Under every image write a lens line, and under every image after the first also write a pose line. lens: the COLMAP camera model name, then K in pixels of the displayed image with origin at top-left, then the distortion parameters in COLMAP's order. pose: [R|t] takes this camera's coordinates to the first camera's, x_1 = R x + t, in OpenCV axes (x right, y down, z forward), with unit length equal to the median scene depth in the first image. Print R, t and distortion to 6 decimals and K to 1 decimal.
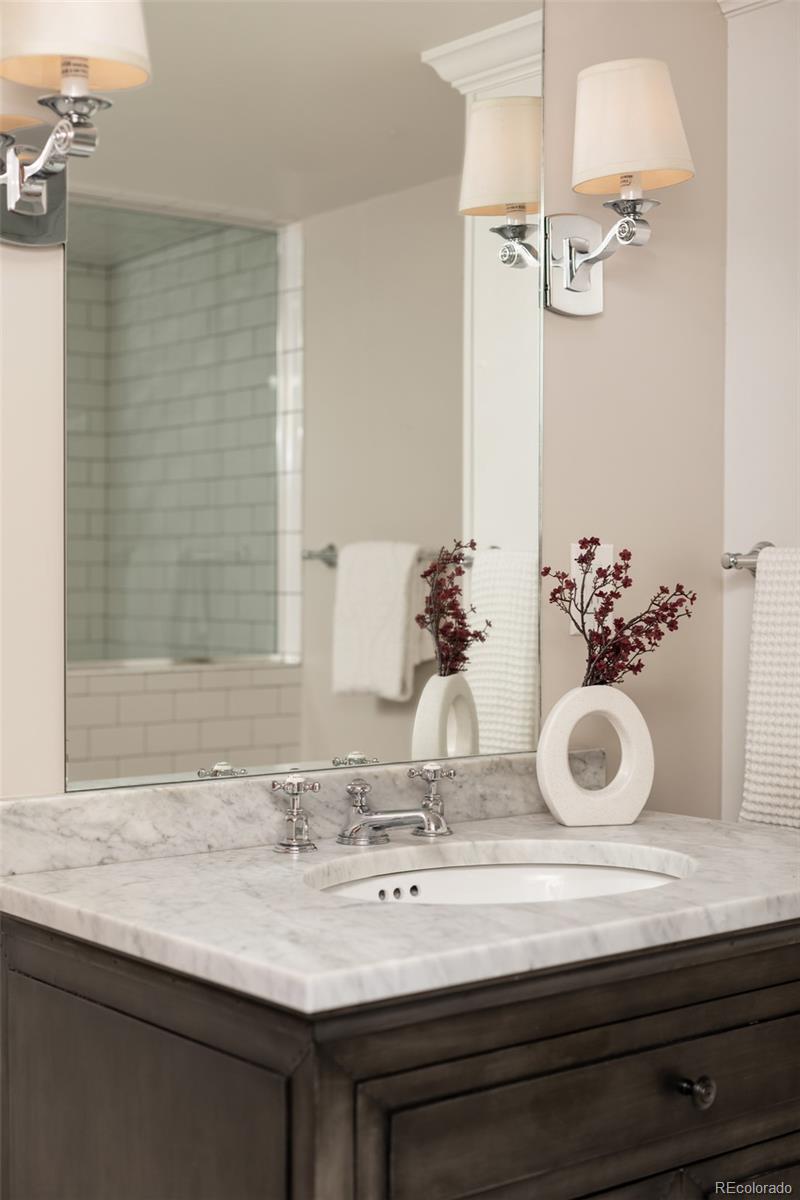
lens RADIAL K [[1776.9, 0, 398.5], [0, 1776.9, 597.0], [0, 0, 1]] dist [0.002441, 0.000000]
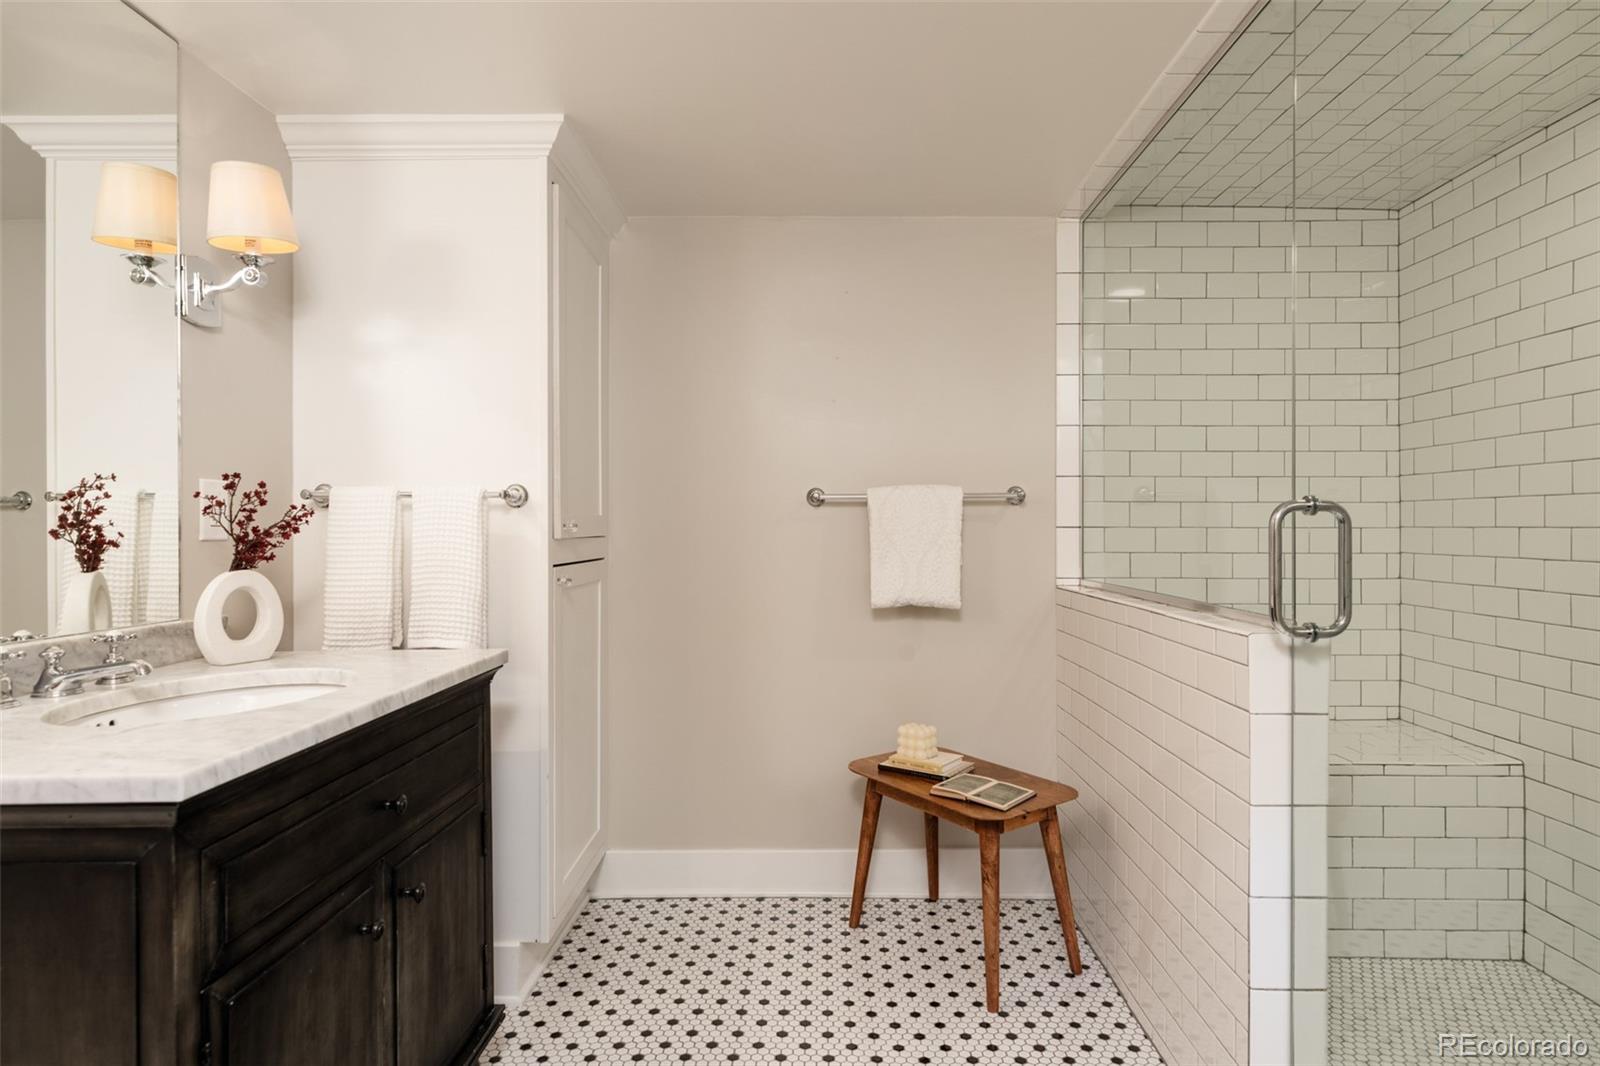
lens RADIAL K [[878.4, 0, 801.9], [0, 878.4, 535.1], [0, 0, 1]] dist [0.014972, -0.000651]
pose [[0.633313, -0.010547, 0.773824, -0.168181], [0.022115, 0.999745, -0.004474, 0.033610], [-0.773580, 0.019946, 0.633385, 0.152070]]
